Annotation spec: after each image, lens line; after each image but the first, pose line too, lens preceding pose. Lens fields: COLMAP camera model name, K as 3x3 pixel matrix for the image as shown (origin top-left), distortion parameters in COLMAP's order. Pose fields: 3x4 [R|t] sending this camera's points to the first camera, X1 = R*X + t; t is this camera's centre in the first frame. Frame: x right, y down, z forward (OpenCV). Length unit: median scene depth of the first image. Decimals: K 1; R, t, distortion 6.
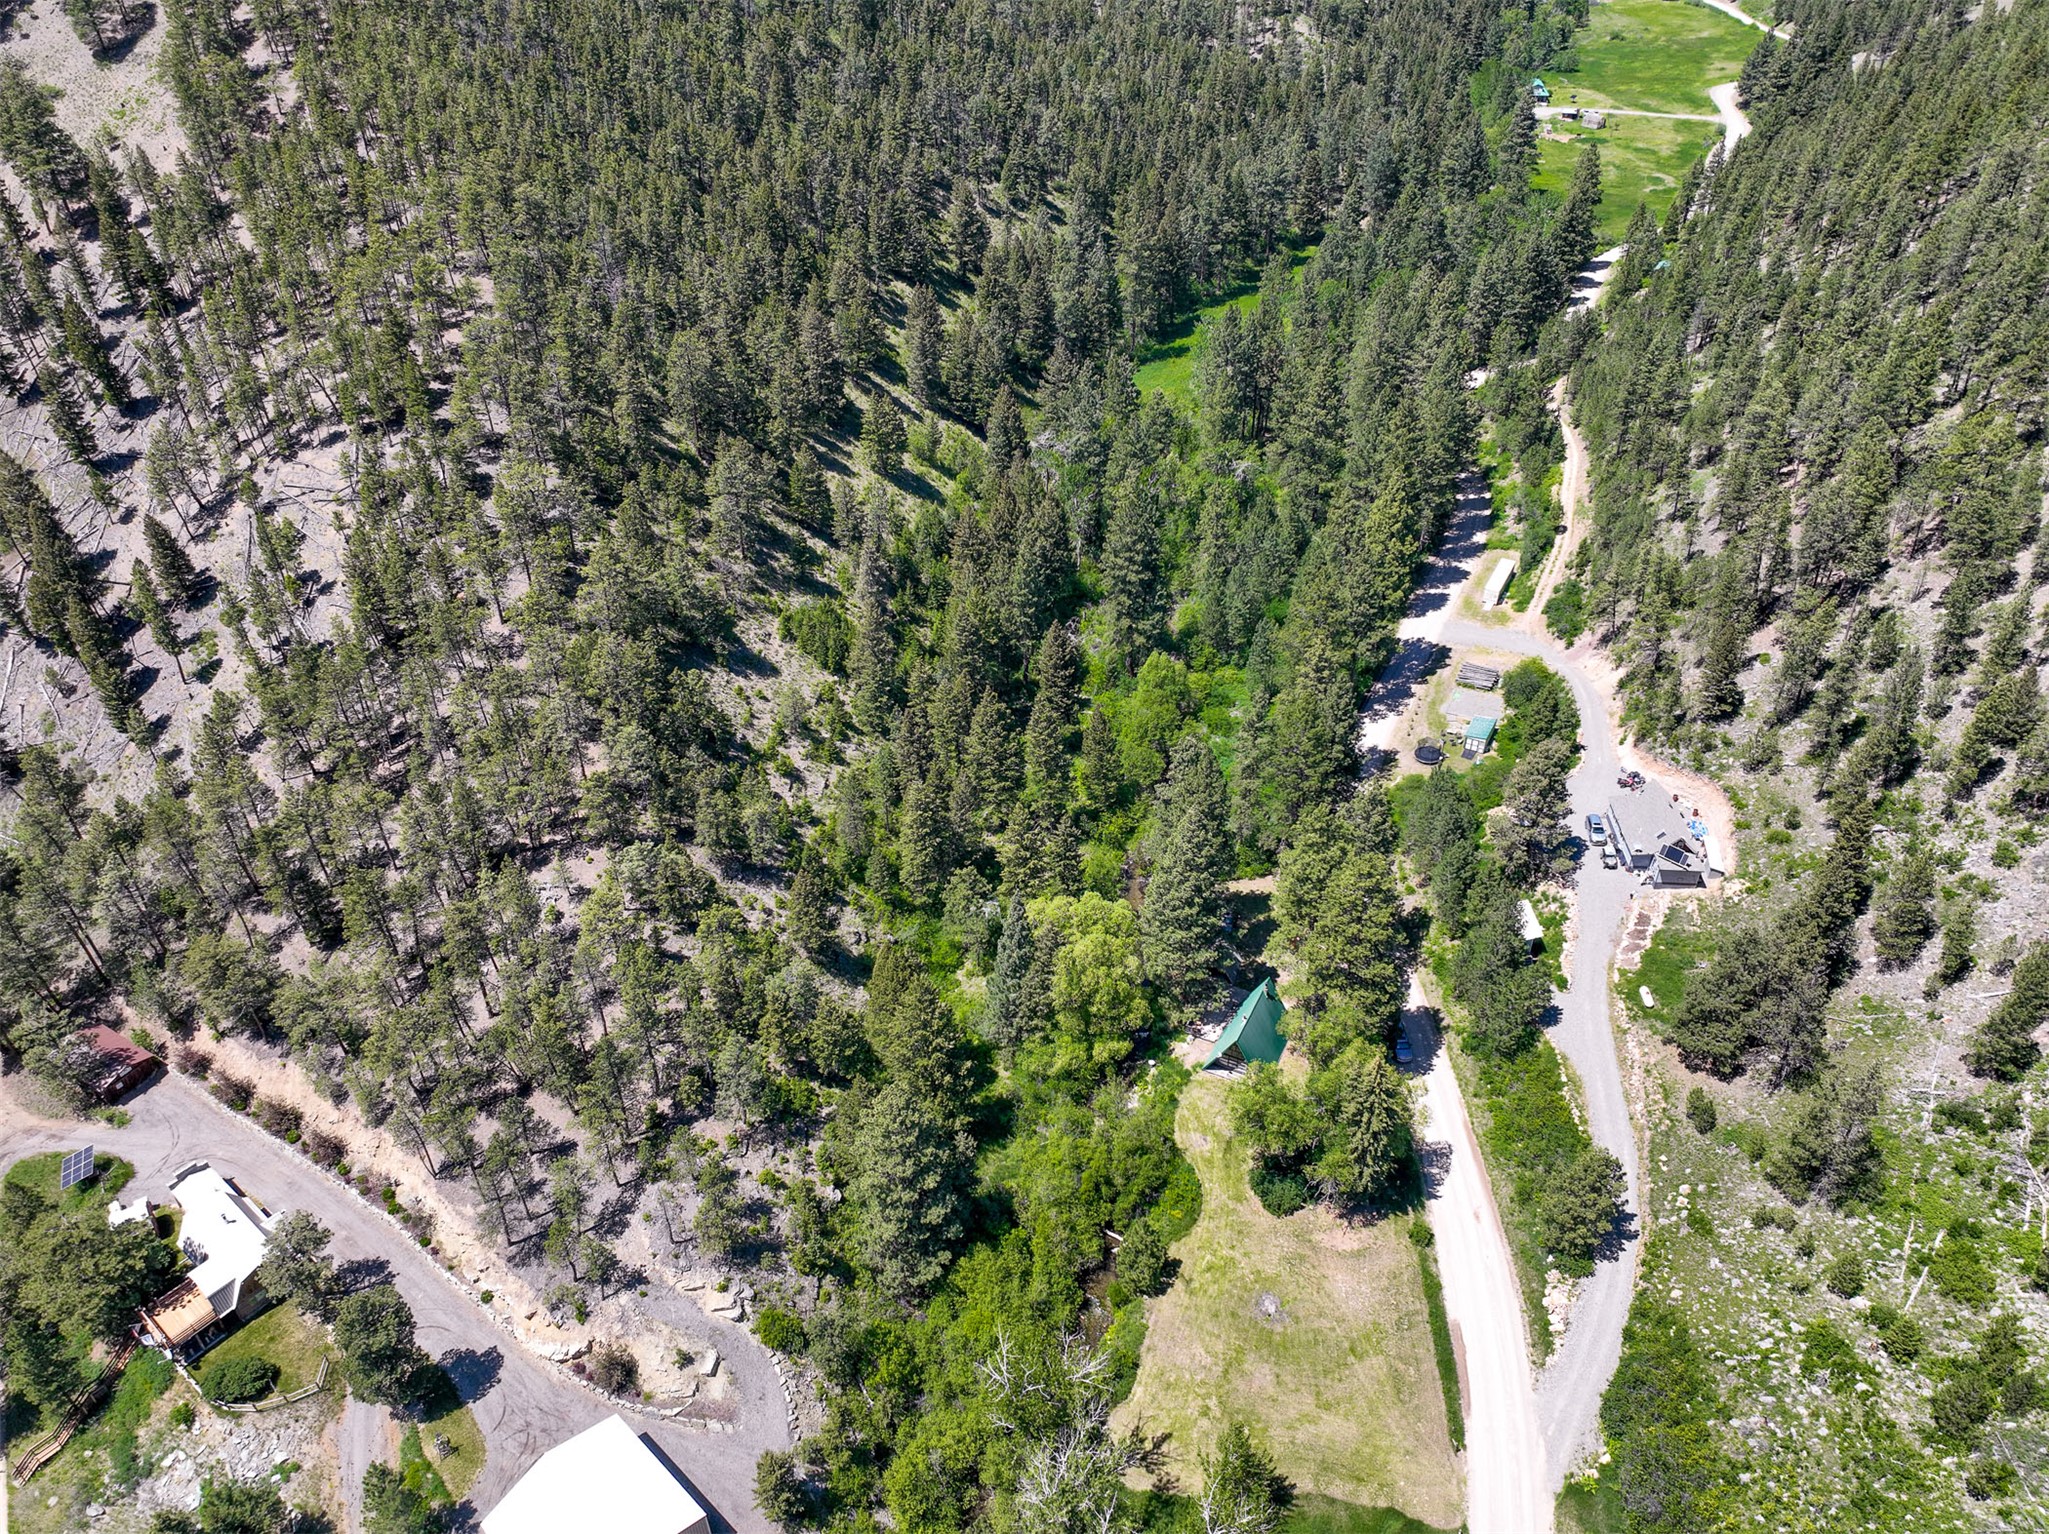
lens RADIAL K [[1476.4, 0, 1032.7], [0, 1476.4, 766.8], [0, 0, 1]] dist [0.001938, 0.014618]
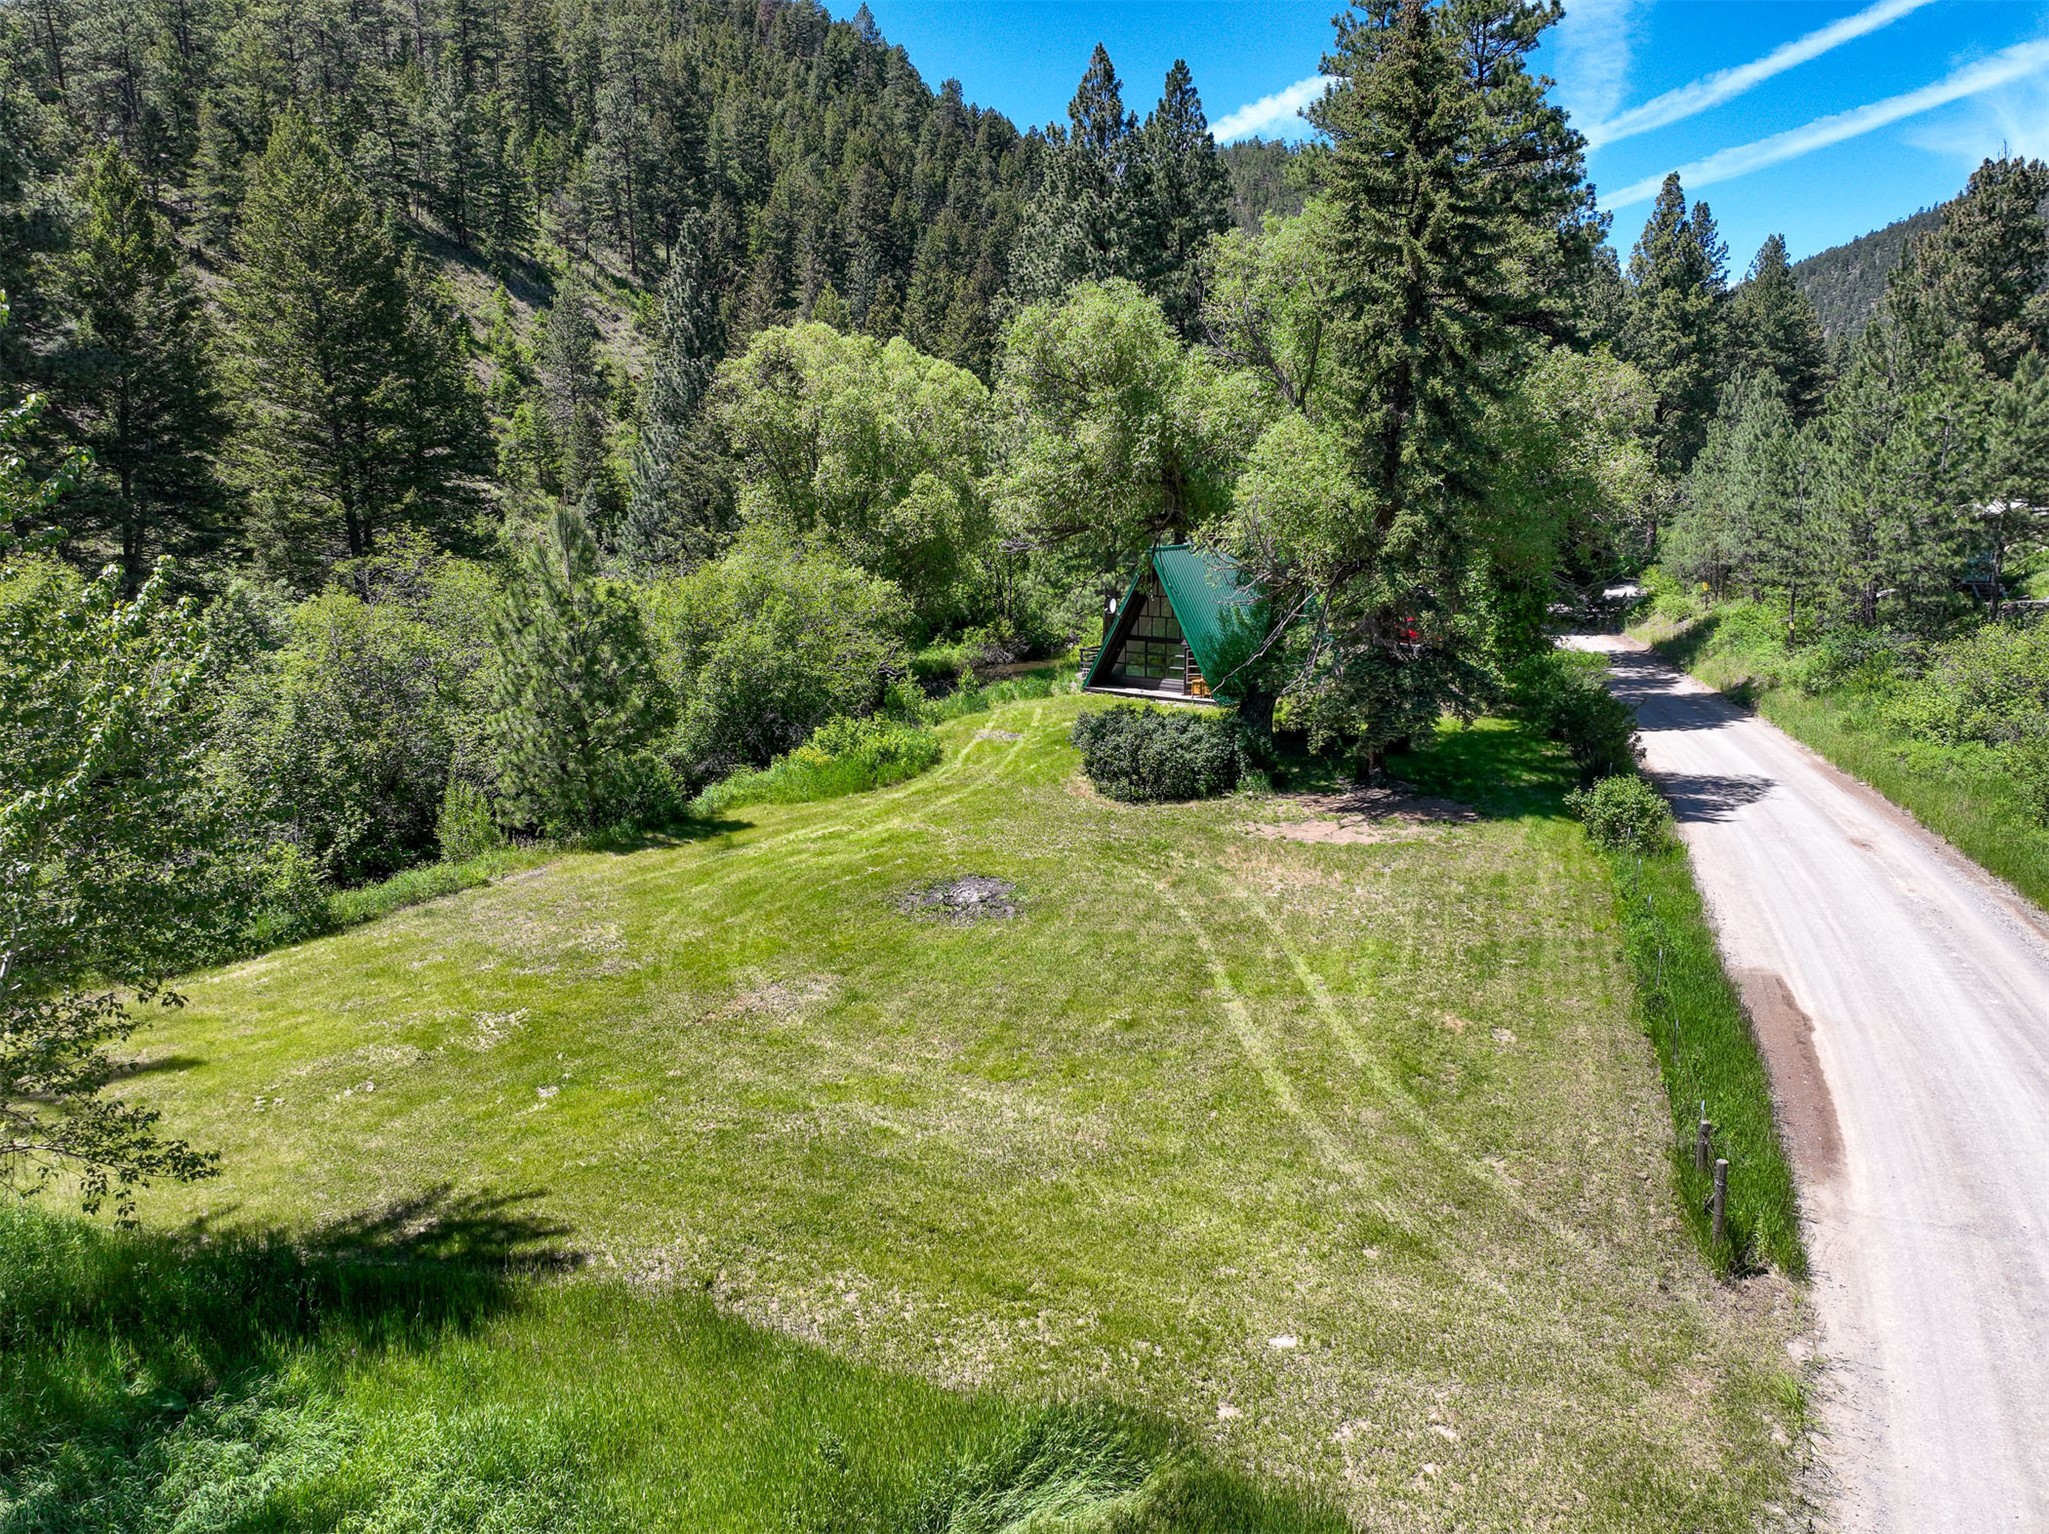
lens RADIAL K [[1476.4, 0, 1025.6], [0, 1476.4, 765.2], [0, 0, 1]] dist [0.001938, 0.014618]
pose [[0.967223, 0.055535, -0.247782, 0.163753], [-0.154724, 0.902622, -0.401664, 0.314741], [0.201347, 0.426837, 0.881629, 0.543271]]
